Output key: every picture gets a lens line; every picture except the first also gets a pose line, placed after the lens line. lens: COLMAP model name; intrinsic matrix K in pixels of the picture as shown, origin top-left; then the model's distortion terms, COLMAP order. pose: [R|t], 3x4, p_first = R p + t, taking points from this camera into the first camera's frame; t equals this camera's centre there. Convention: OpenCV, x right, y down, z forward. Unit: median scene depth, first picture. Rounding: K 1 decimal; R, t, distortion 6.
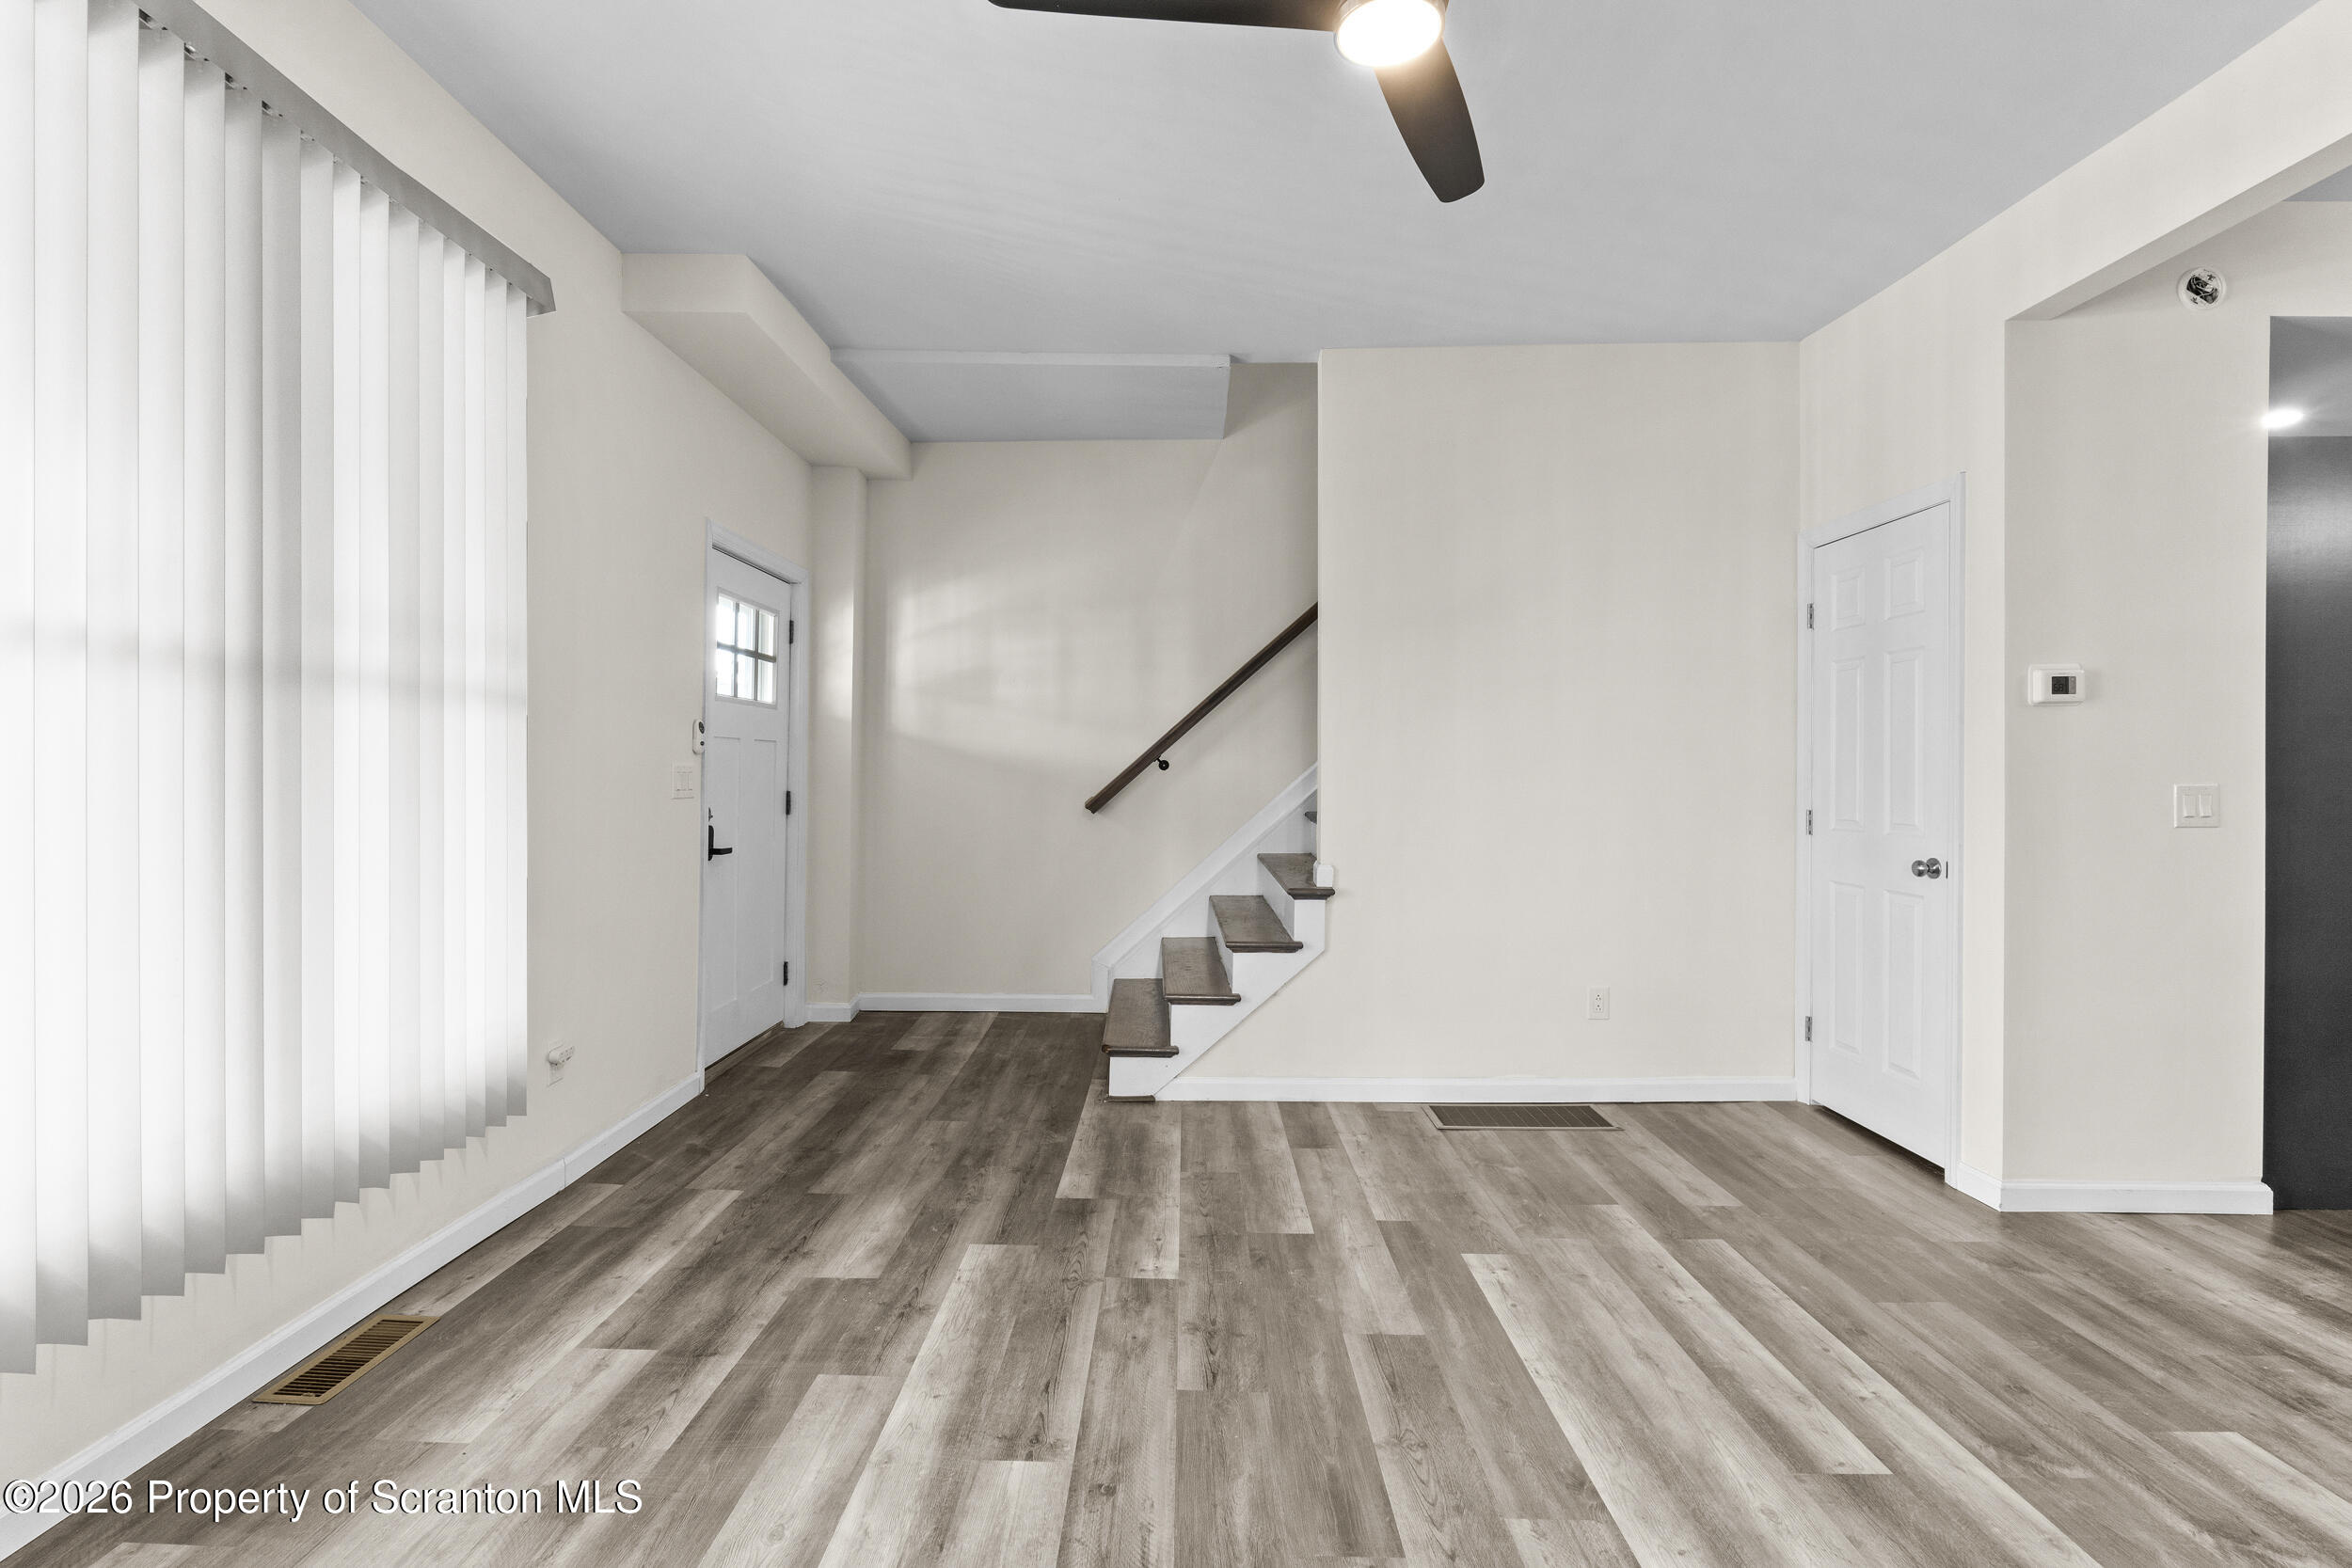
lens RADIAL K [[1092.8, 0, 1182.4], [0, 1092.8, 778.1], [0, 0, 1]] dist [-0.005315, -0.000493]
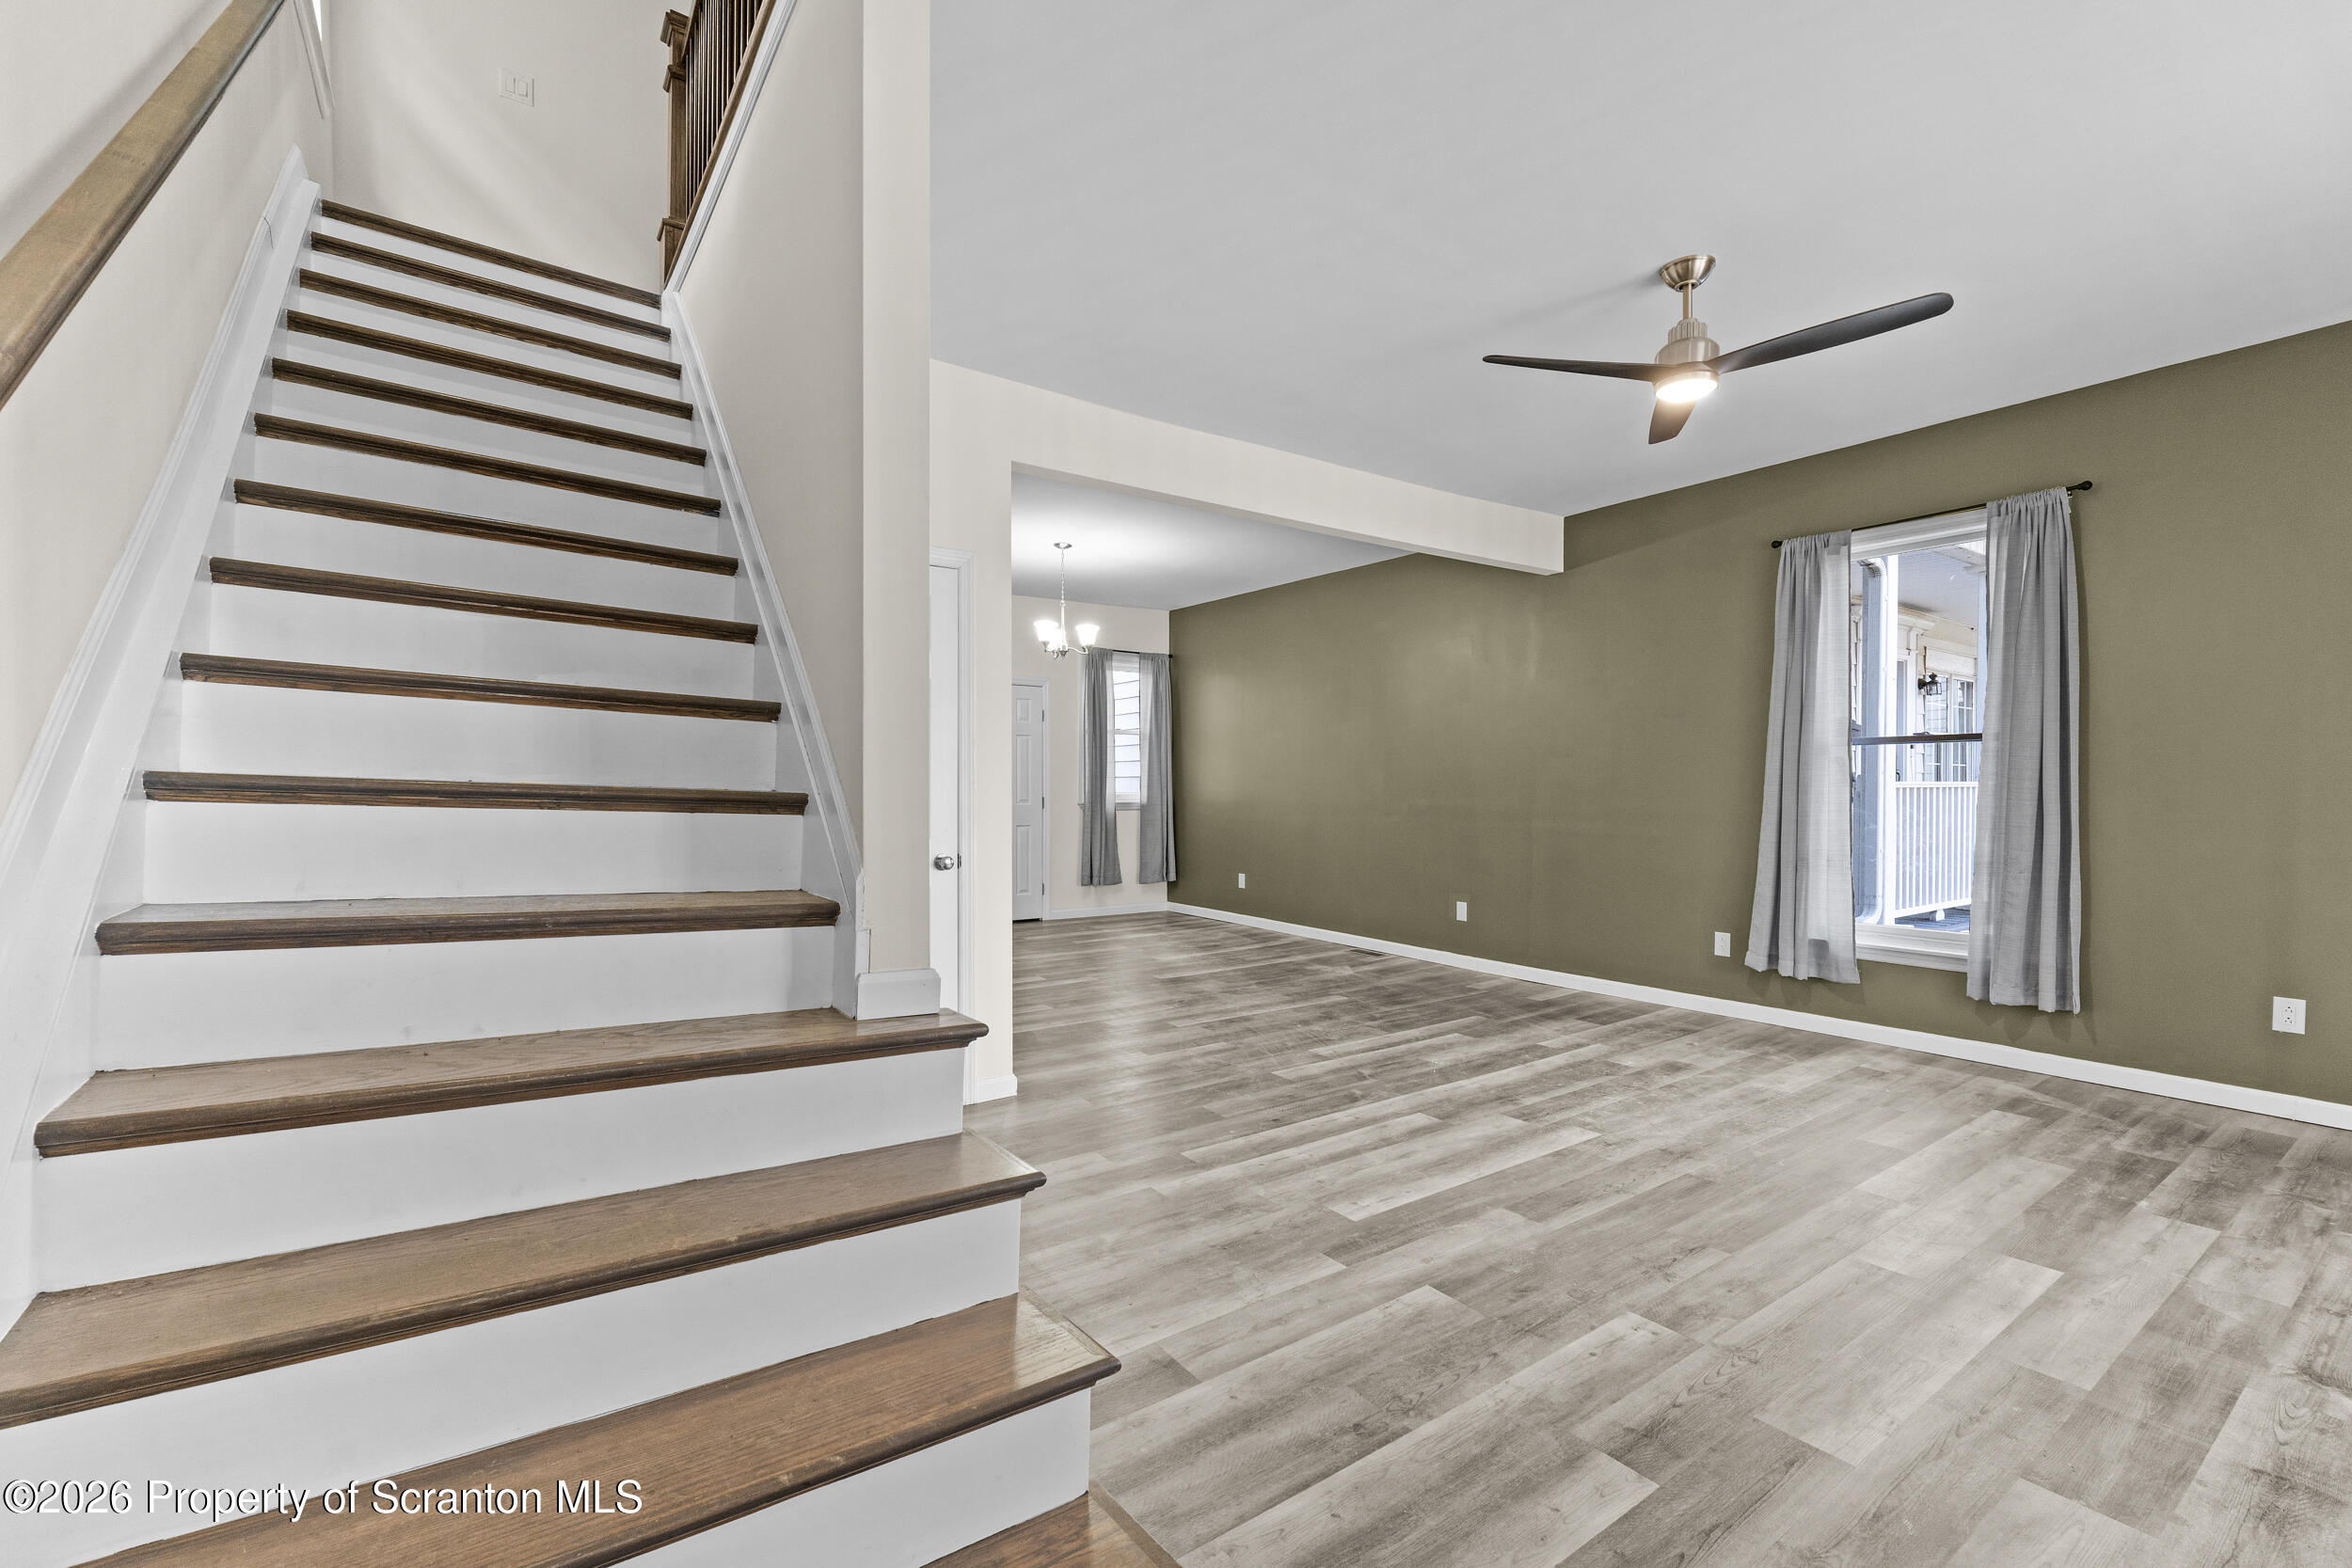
lens RADIAL K [[965.1, 0, 1187.9], [0, 965.1, 810.2], [0, 0, 1]] dist [-0.001023, -0.000376]
pose [[-0.569090, -0.025866, 0.821868, -0.406002], [-0.002641, 0.999557, 0.029629, -0.012234], [-0.822271, 0.014691, -0.568907, 1.538226]]
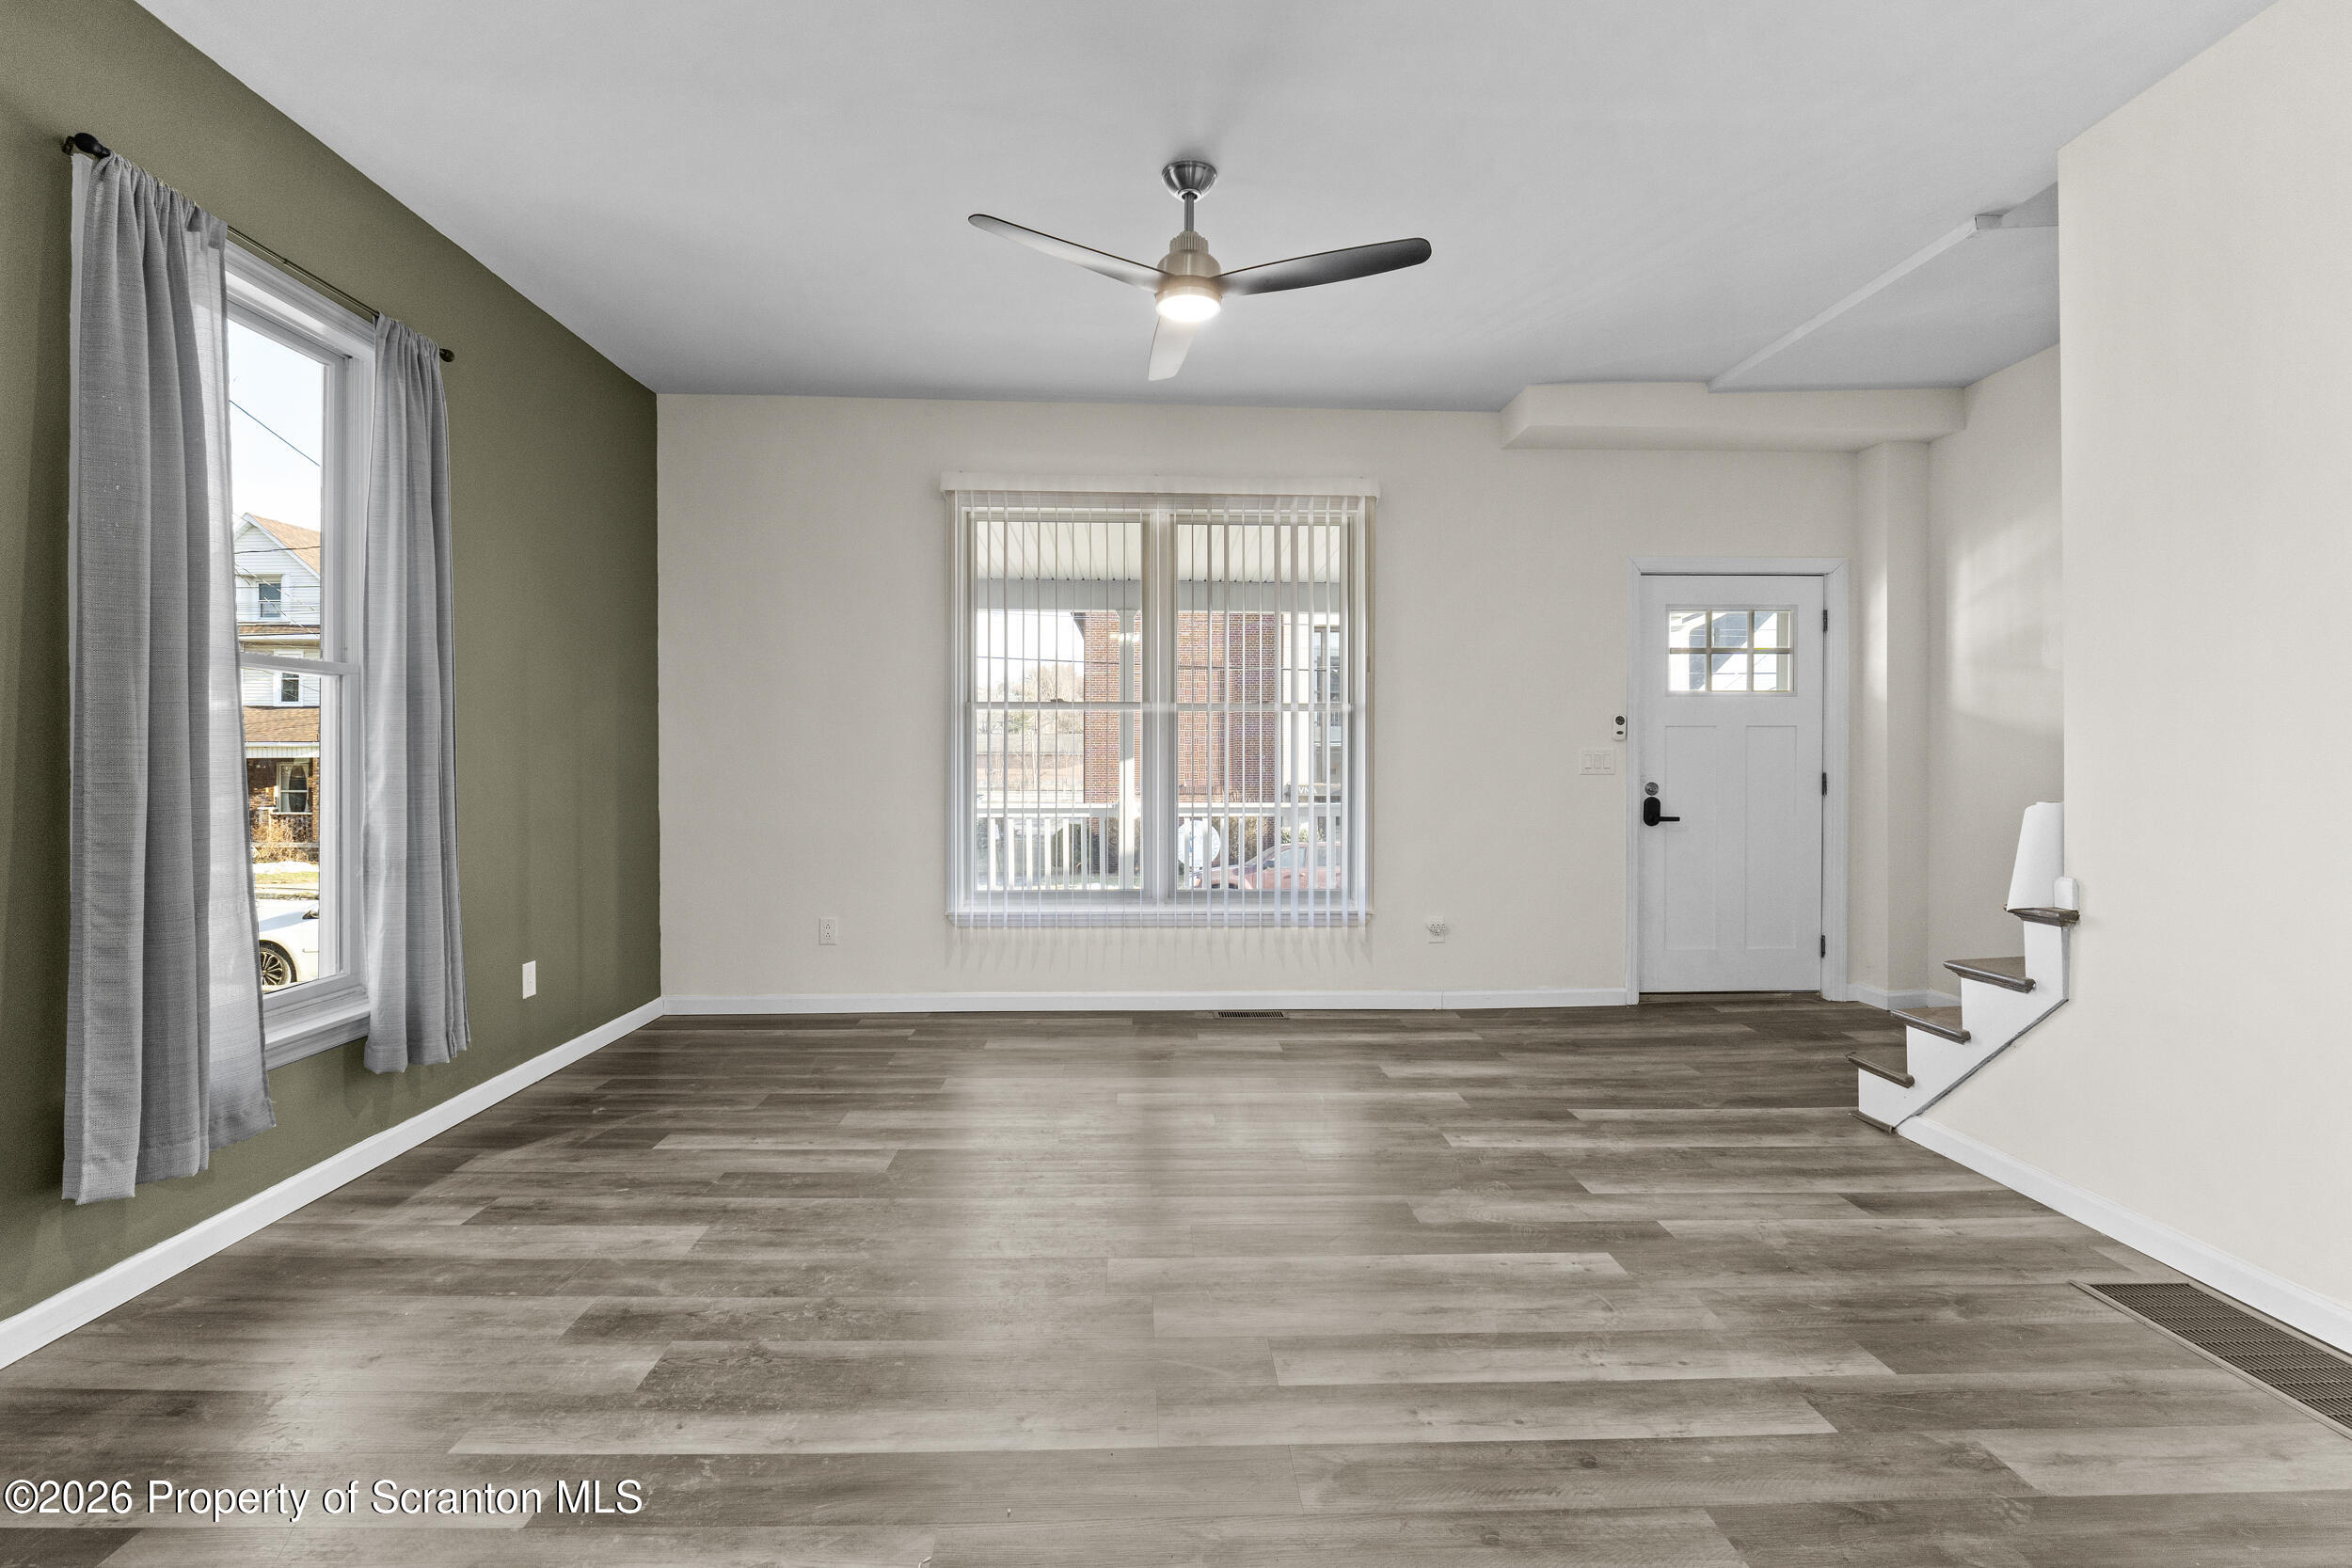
lens RADIAL K [[1128.2, 0, 1169.8], [0, 1128.2, 760.3], [0, 0, 1]] dist [-0.004346, -0.000396]
pose [[0.031607, -0.006304, -0.999481, 1.111309], [-0.002155, 0.999977, -0.006375, 0.013121], [0.999498, 0.002356, 0.031592, 0.532740]]
